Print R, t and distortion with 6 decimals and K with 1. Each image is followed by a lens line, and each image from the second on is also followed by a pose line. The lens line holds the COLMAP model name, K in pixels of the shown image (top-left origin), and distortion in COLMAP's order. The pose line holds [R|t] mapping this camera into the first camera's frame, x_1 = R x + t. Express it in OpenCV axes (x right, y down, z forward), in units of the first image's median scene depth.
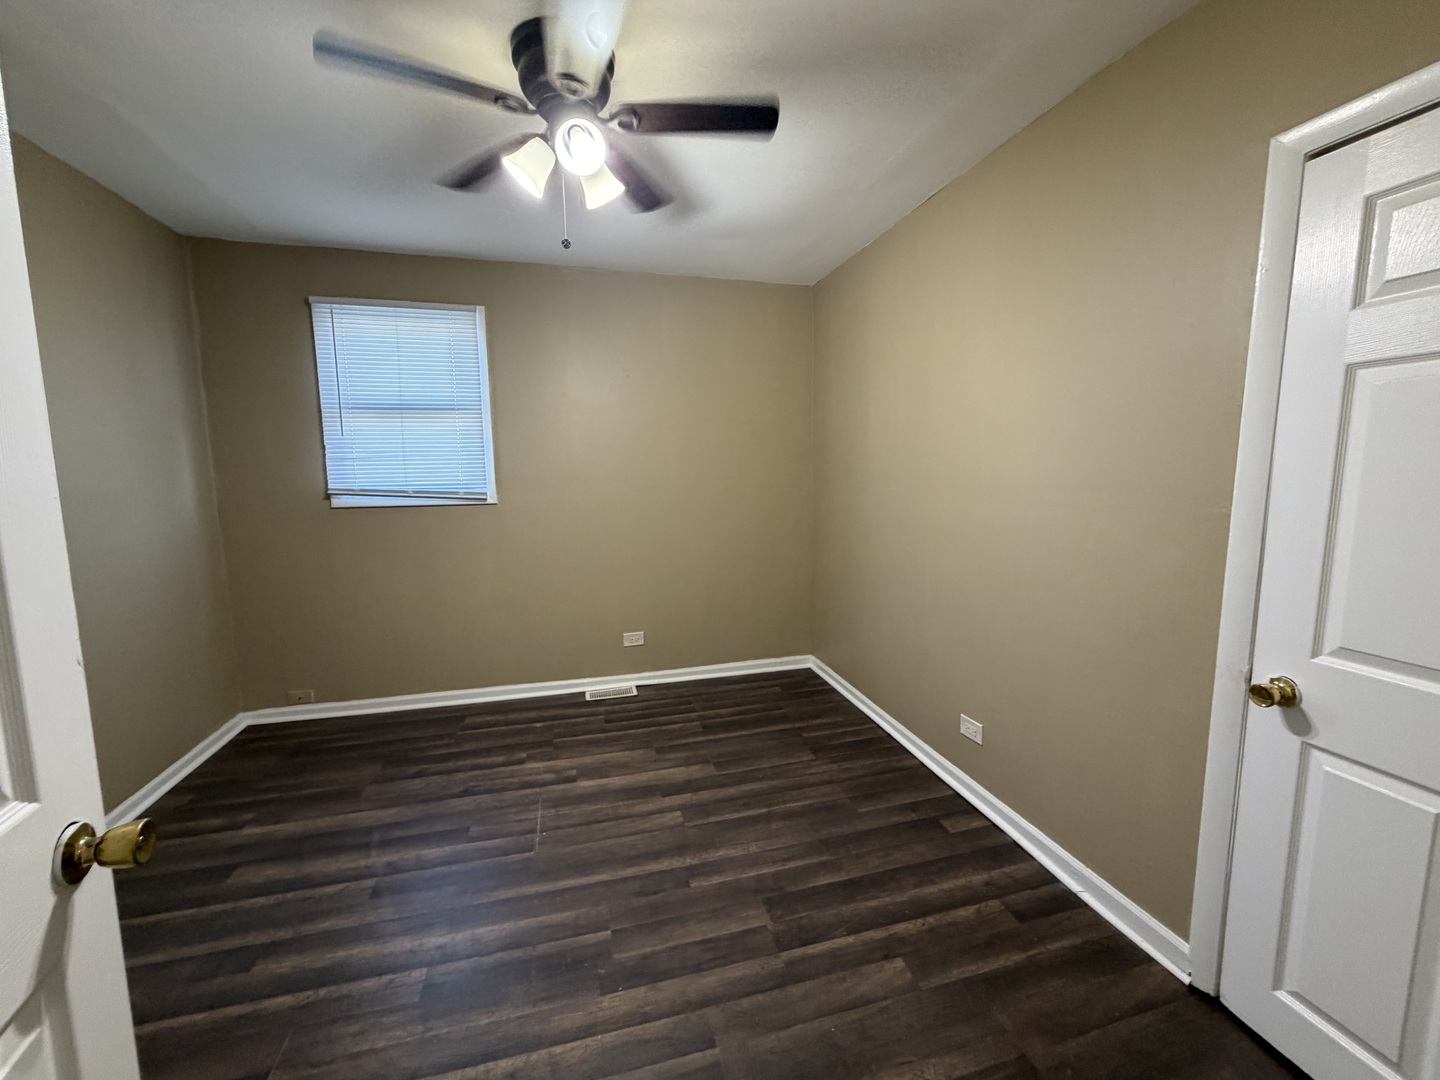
lens RADIAL K [[589.2, 0, 729.8], [0, 589.2, 533.3], [0, 0, 1]] dist [-0.001178, -0.000362]
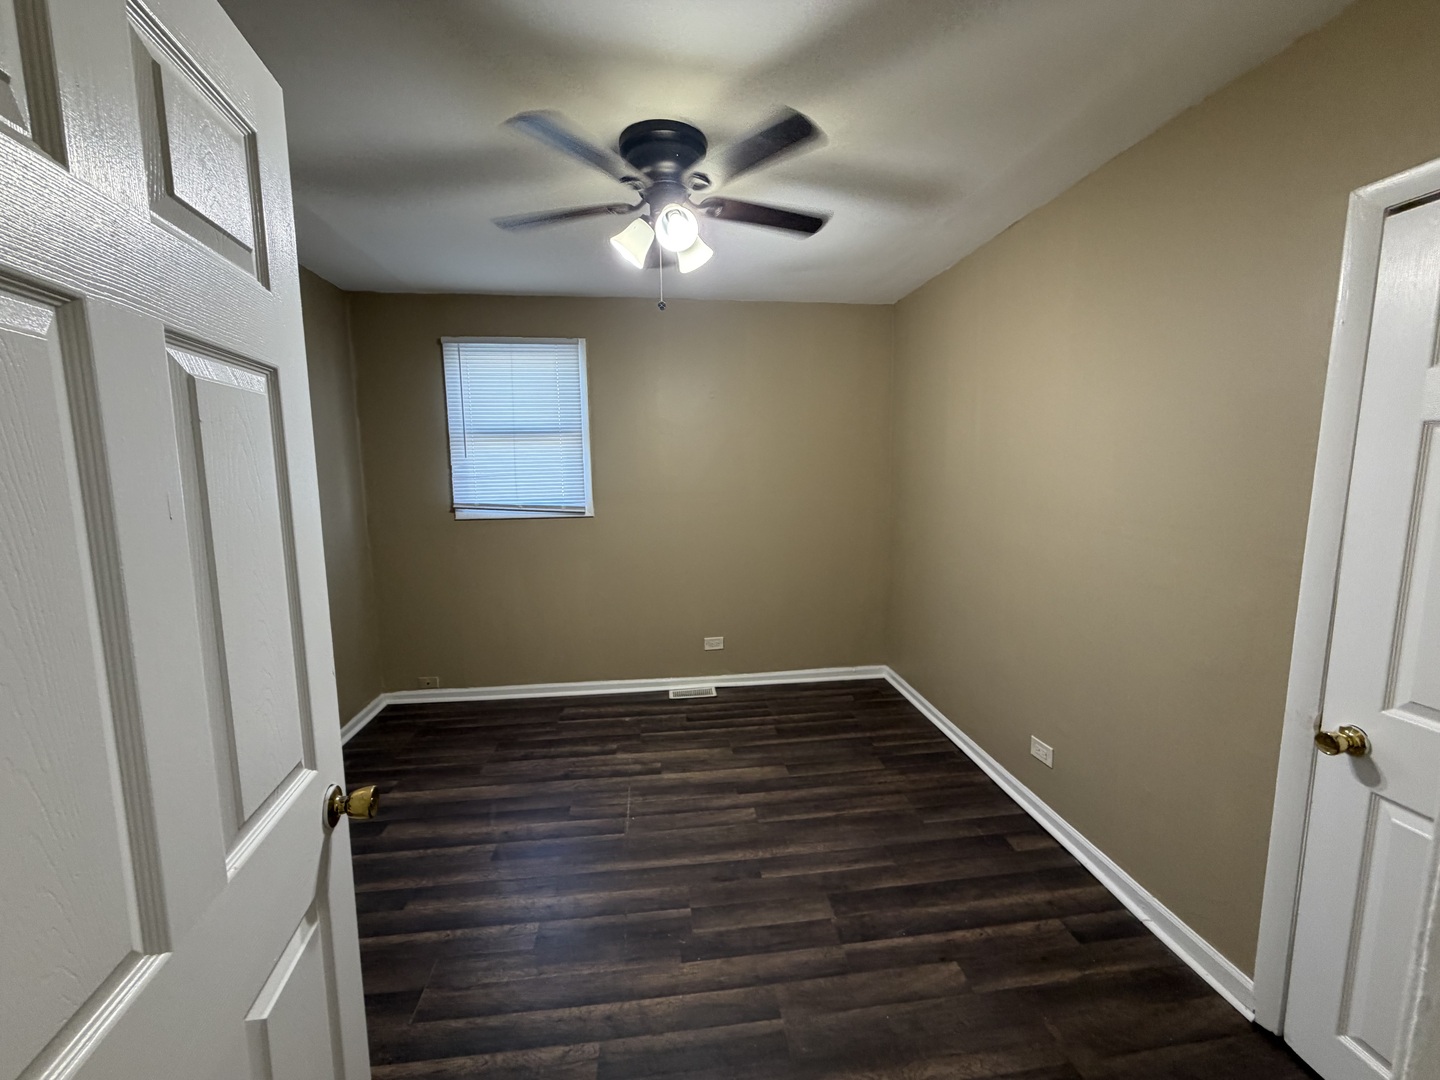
lens RADIAL K [[589.2, 0, 726.5], [0, 589.2, 536.8], [0, 0, 1]] dist [-0.001178, -0.000362]
pose [[0.989891, 0.017824, -0.140708, 0.011438], [-0.016399, 0.999802, 0.011275, -0.049999], [0.140881, -0.008854, 0.989987, -0.097209]]
